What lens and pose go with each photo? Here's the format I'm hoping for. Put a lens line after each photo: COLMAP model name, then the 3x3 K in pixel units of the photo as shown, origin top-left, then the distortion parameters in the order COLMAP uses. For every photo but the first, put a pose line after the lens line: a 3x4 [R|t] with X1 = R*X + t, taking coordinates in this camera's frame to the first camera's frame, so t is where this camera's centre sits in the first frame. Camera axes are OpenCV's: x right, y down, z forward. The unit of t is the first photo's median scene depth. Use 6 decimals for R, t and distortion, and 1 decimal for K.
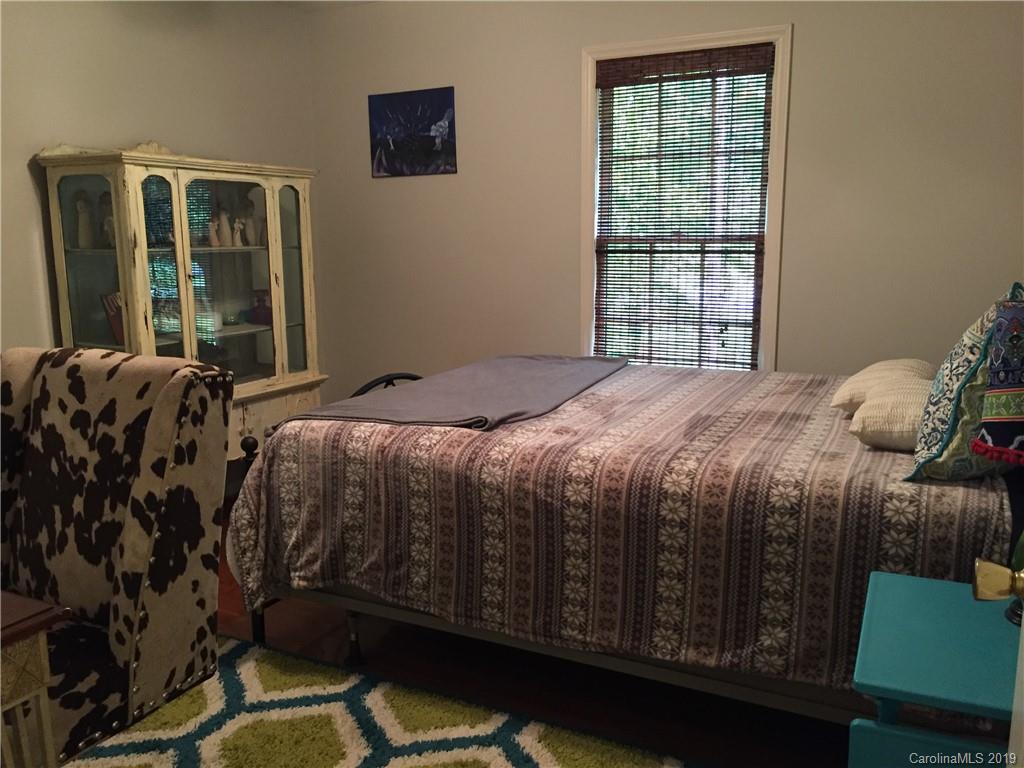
lens RADIAL K [[876.9, 0, 513.5], [0, 876.9, 384.7], [0, 0, 1]] dist [0.043765, -0.016721]
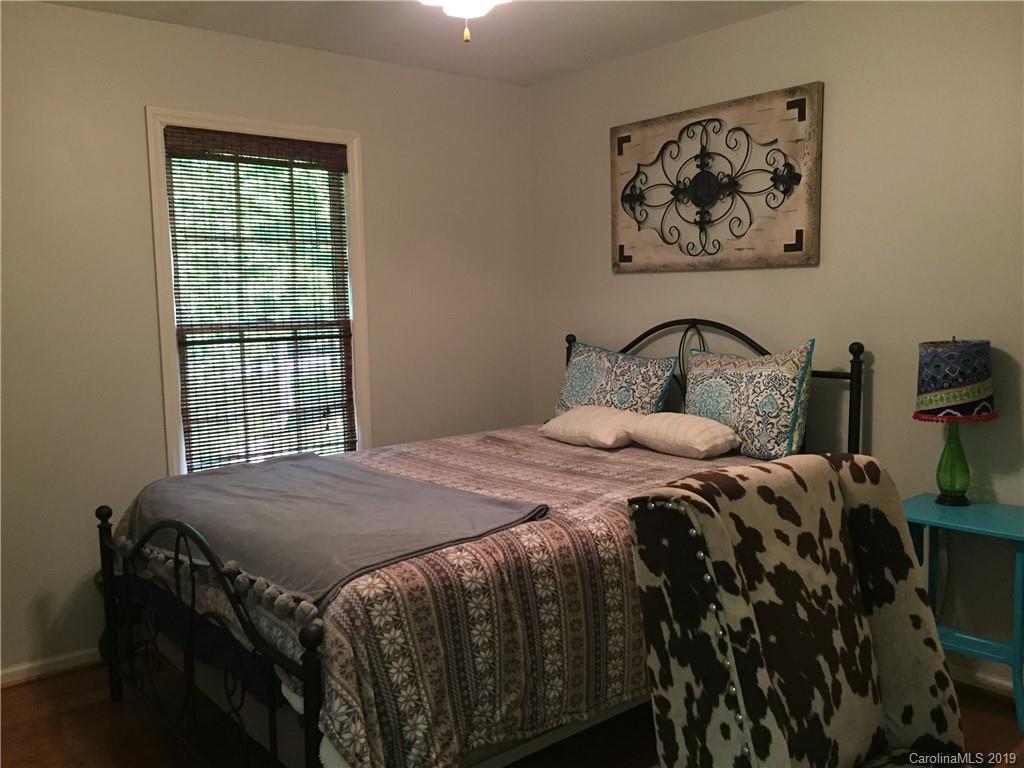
lens RADIAL K [[876.9, 0, 514.9], [0, 876.9, 383.8], [0, 0, 1]] dist [0.043765, -0.016721]
pose [[0.399065, -0.089176, 0.912576, -1.189382], [0.175628, 0.984266, 0.019379, -0.154917], [-0.899945, 0.152541, 0.408448, 0.776224]]
